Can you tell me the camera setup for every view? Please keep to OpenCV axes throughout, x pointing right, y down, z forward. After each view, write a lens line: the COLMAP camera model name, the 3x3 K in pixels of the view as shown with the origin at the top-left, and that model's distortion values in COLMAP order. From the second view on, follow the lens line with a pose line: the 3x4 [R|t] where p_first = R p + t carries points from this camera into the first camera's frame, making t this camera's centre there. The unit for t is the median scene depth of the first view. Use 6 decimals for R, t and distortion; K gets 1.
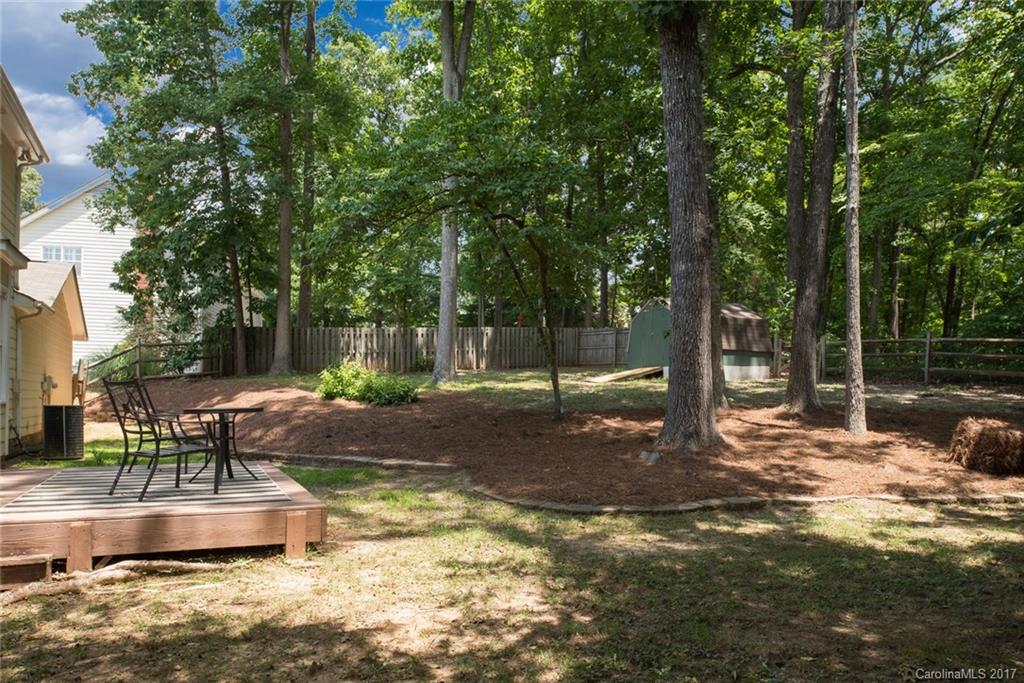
lens RADIAL K [[723.7, 0, 517.7], [0, 723.7, 397.8], [0, 0, 1]] dist [-0.004072, -0.008698]
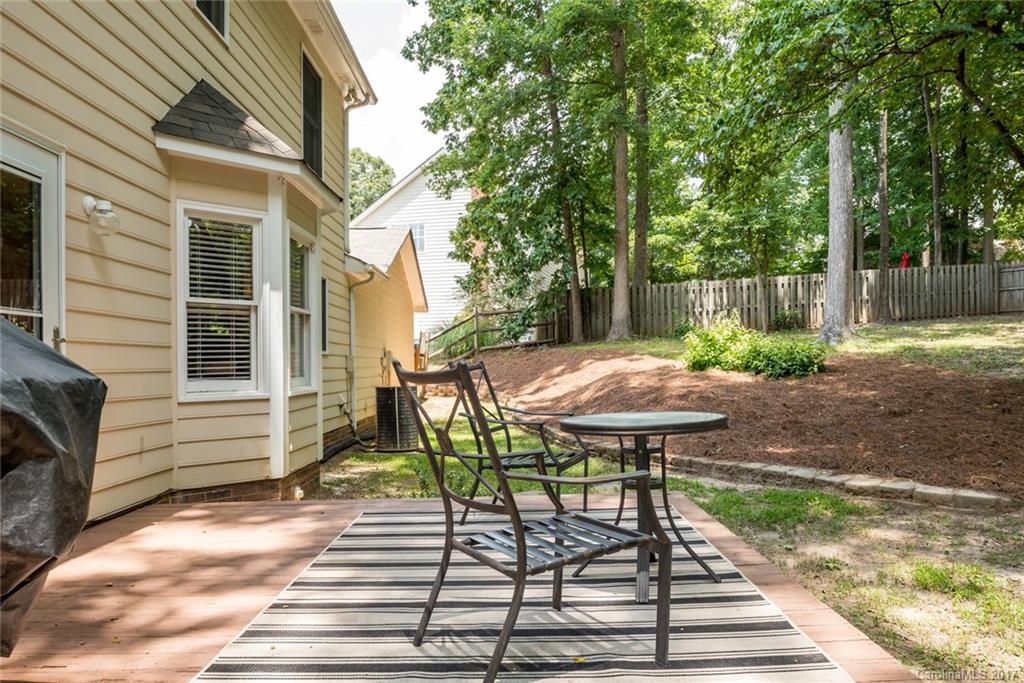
lens RADIAL K [[690.4, 0, 523.0], [0, 690.4, 347.6], [0, 0, 1]] dist [-0.010358, -0.005687]
pose [[0.913793, -0.031890, -0.404926, -0.103187], [0.025115, 0.999442, -0.022033, -0.007628], [0.405403, 0.009964, 0.914084, 0.199020]]
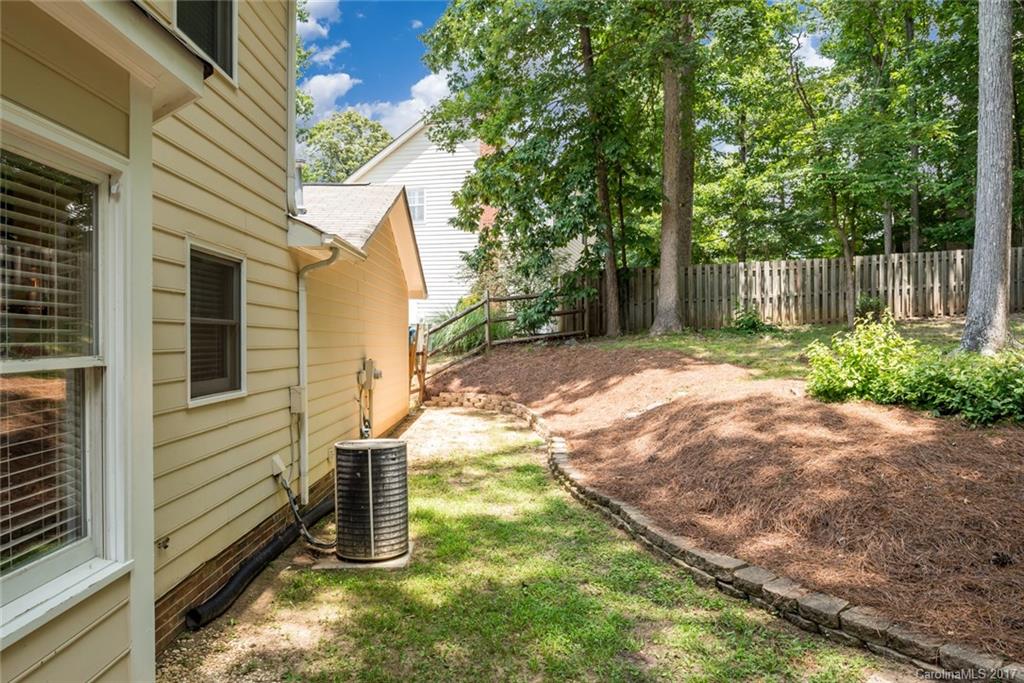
lens RADIAL K [[671.1, 0, 544.0], [0, 671.1, 342.7], [0, 0, 1]] dist [-0.017289, -0.007417]
pose [[0.927790, -0.012172, -0.372903, -0.208696], [0.018718, 0.999728, 0.013939, -0.036736], [0.372632, -0.019913, 0.927765, 0.371975]]
